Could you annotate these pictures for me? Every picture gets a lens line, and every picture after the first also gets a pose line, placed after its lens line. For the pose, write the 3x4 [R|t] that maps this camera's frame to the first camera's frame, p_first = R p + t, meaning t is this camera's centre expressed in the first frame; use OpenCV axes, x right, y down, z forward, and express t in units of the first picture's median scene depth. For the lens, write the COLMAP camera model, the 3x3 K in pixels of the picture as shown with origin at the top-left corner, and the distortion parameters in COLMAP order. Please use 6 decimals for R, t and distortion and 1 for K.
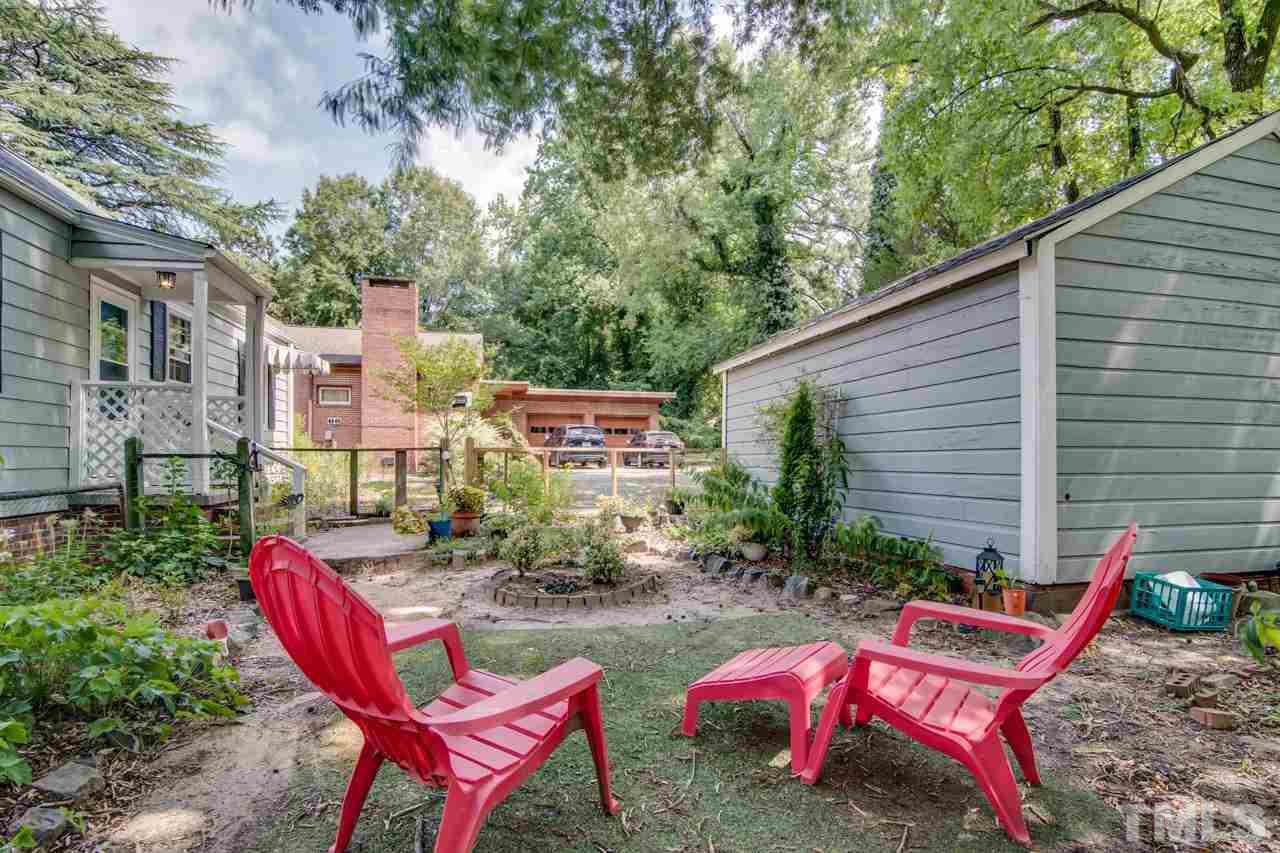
lens RADIAL K [[607.3, 0, 640.0], [0, 607.3, 426.5], [0, 0, 1]] dist [-0.003291, -0.001250]
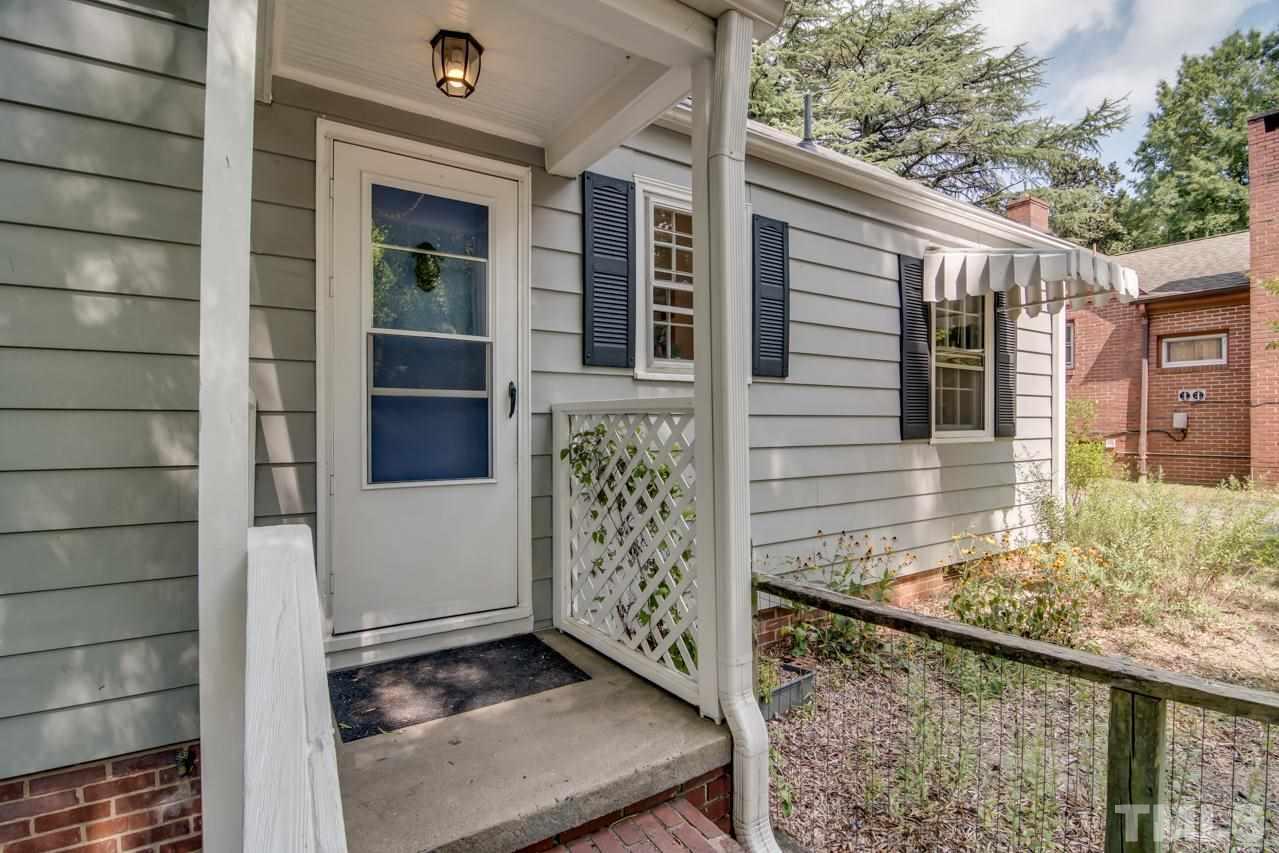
lens RADIAL K [[606.4, 0, 639.5], [0, 606.4, 426.5], [0, 0, 1]] dist [-0.012756, 0.000096]
pose [[0.325121, 0.010679, -0.945612, -0.085211], [0.040714, 0.998851, 0.025278, -0.009028], [0.944796, -0.046718, 0.324313, 0.197520]]
